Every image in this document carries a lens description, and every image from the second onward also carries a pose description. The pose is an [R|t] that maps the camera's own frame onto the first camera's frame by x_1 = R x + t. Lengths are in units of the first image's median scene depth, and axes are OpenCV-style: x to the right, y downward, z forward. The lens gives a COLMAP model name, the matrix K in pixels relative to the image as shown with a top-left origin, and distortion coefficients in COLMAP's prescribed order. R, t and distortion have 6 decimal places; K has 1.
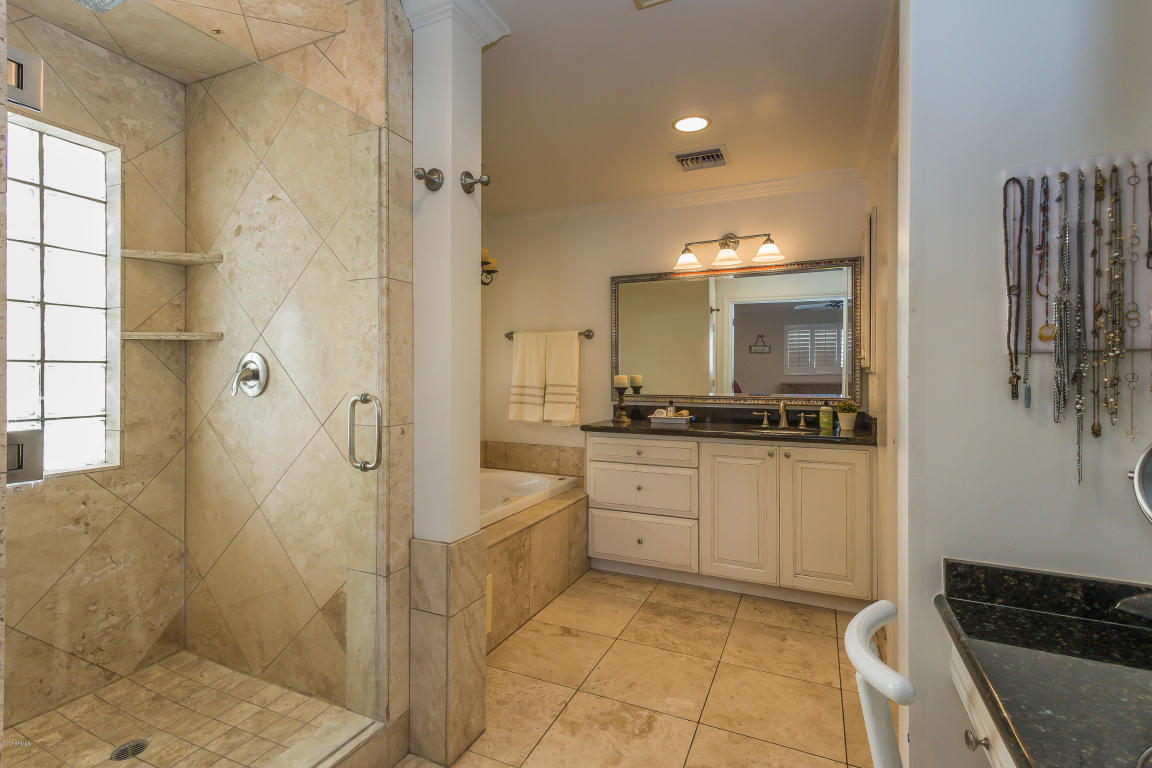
lens RADIAL K [[555.9, 0, 559.0], [0, 555.9, 378.6], [0, 0, 1]] dist [0.001876, 0.000544]
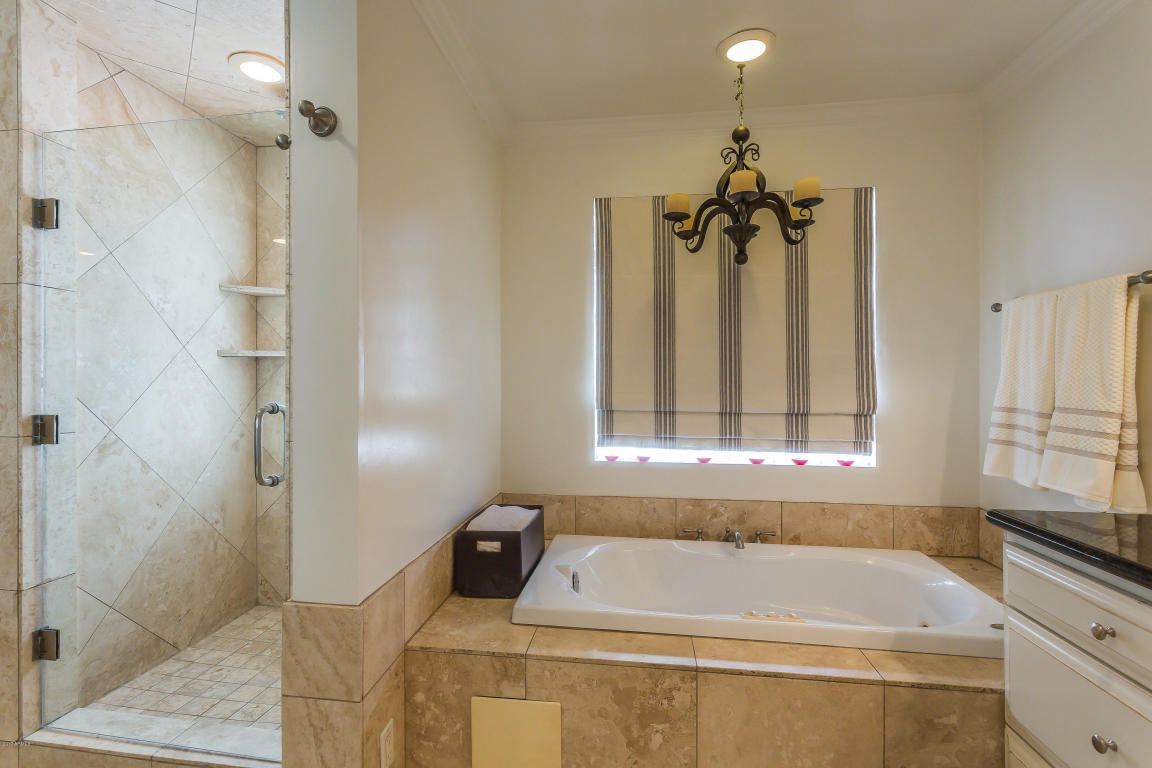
lens RADIAL K [[555.9, 0, 559.0], [0, 555.9, 378.6], [0, 0, 1]] dist [0.001876, 0.000544]
pose [[0.293174, -0.005581, -0.956043, 0.294586], [-0.008951, 0.999923, -0.008583, -0.005106], [0.956017, 0.011074, 0.293102, 0.501837]]
